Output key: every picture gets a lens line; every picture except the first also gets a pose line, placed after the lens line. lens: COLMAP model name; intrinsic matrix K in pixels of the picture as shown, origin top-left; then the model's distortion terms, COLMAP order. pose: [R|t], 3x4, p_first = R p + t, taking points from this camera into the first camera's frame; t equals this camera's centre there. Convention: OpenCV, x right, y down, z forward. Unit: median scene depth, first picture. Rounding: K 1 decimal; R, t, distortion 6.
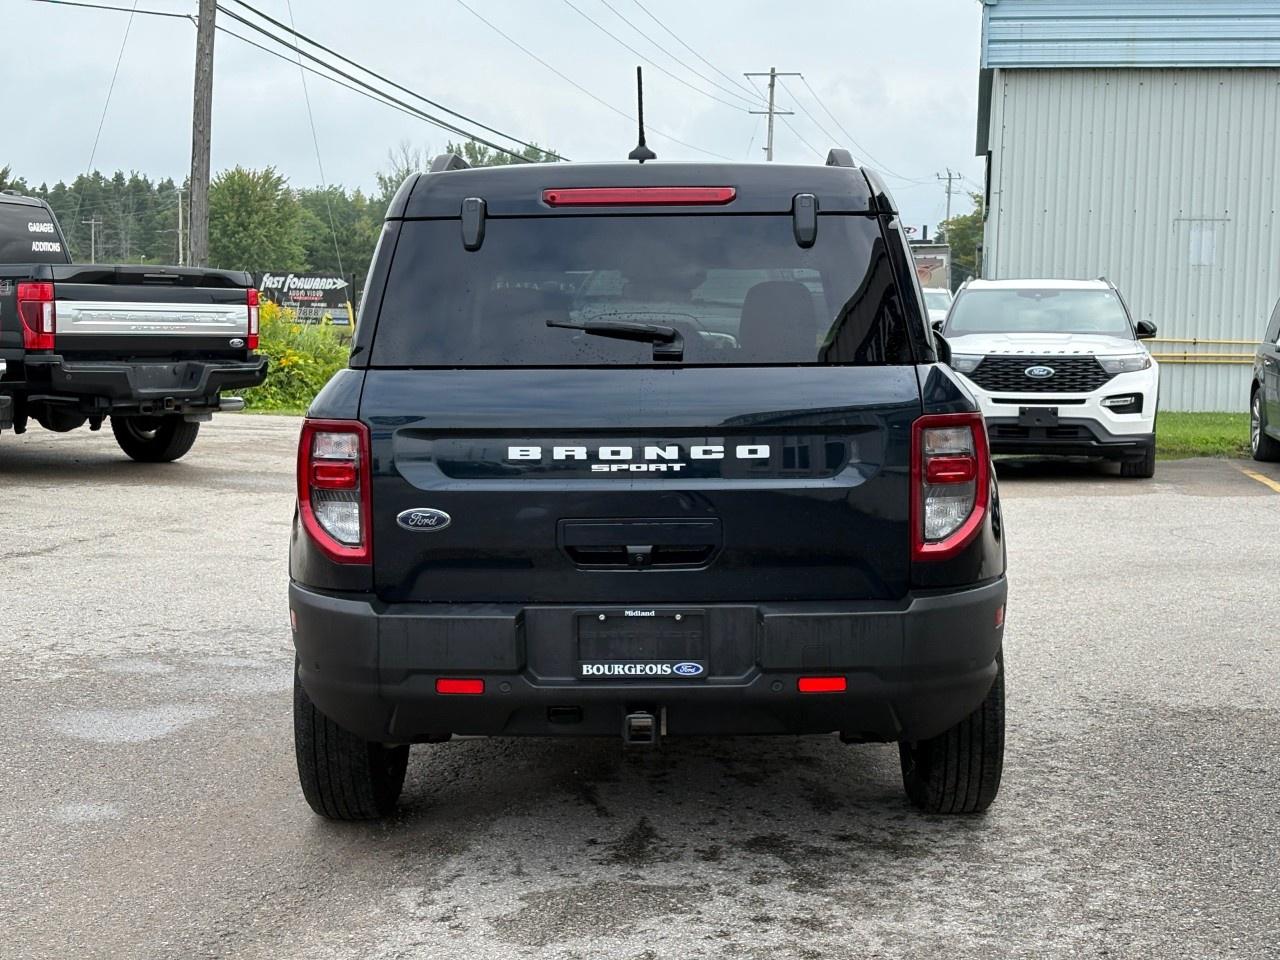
lens RADIAL K [[1908.7, 0, 636.3], [0, 1908.7, 473.5], [0, 0, 1]] dist [0.238396, -0.907920]
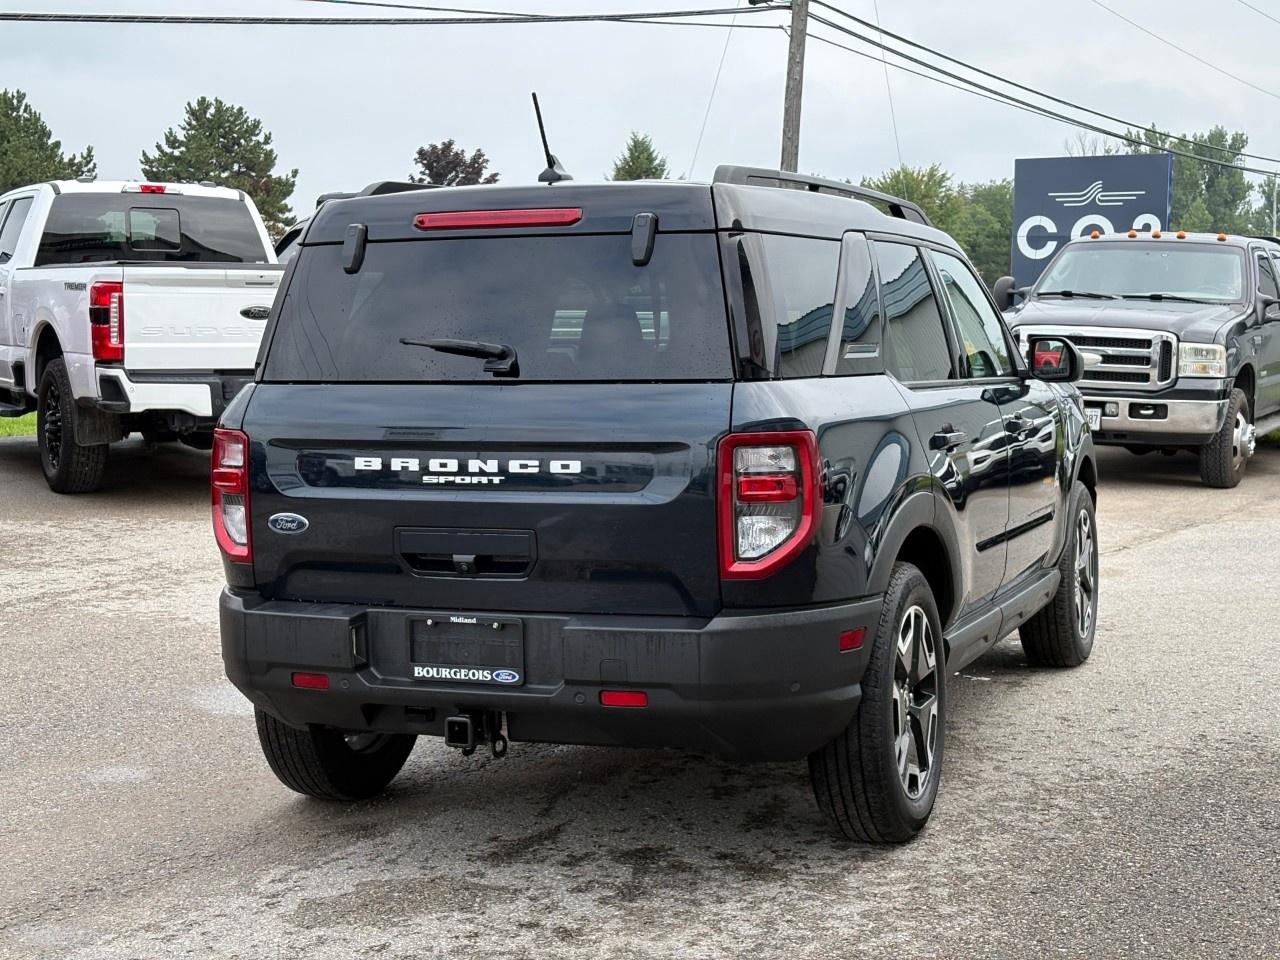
lens RADIAL K [[1906.5, 0, 619.5], [0, 1906.5, 445.2], [0, 0, 1]] dist [0.231919, -0.921423]
pose [[0.938033, 0.015868, -0.346182, 0.435851], [-0.020021, 0.999764, -0.008423, -0.014703], [0.345967, 0.014832, 0.938129, 0.051803]]
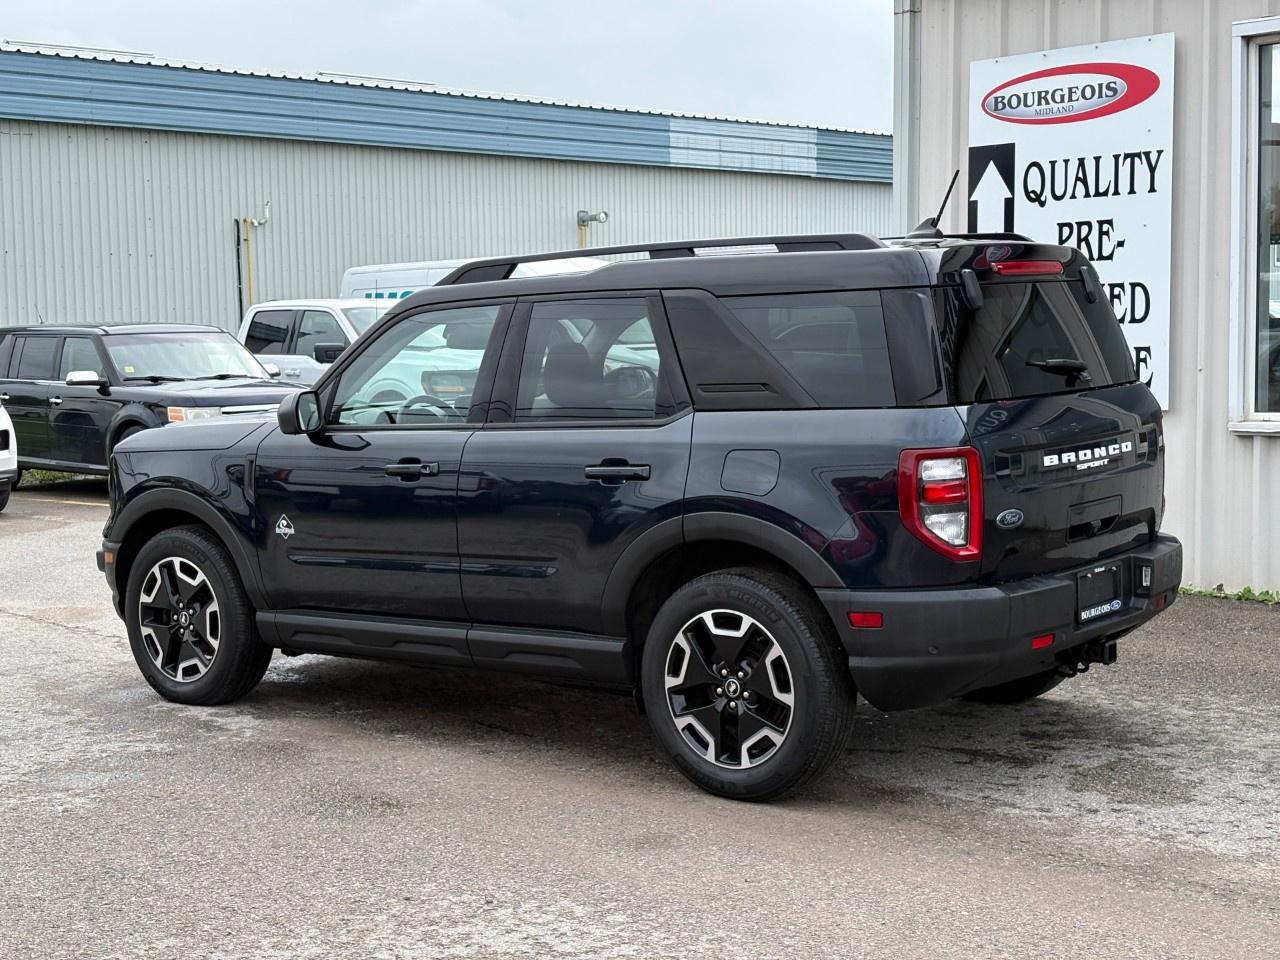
lens RADIAL K [[1908.7, 0, 636.3], [0, 1908.7, 473.5], [0, 0, 1]] dist [0.238396, -0.907920]
pose [[0.606922, -0.082603, 0.790457, -1.284456], [0.094804, 0.995007, 0.031187, -0.070427], [-0.789087, 0.056011, 0.611723, 0.403877]]
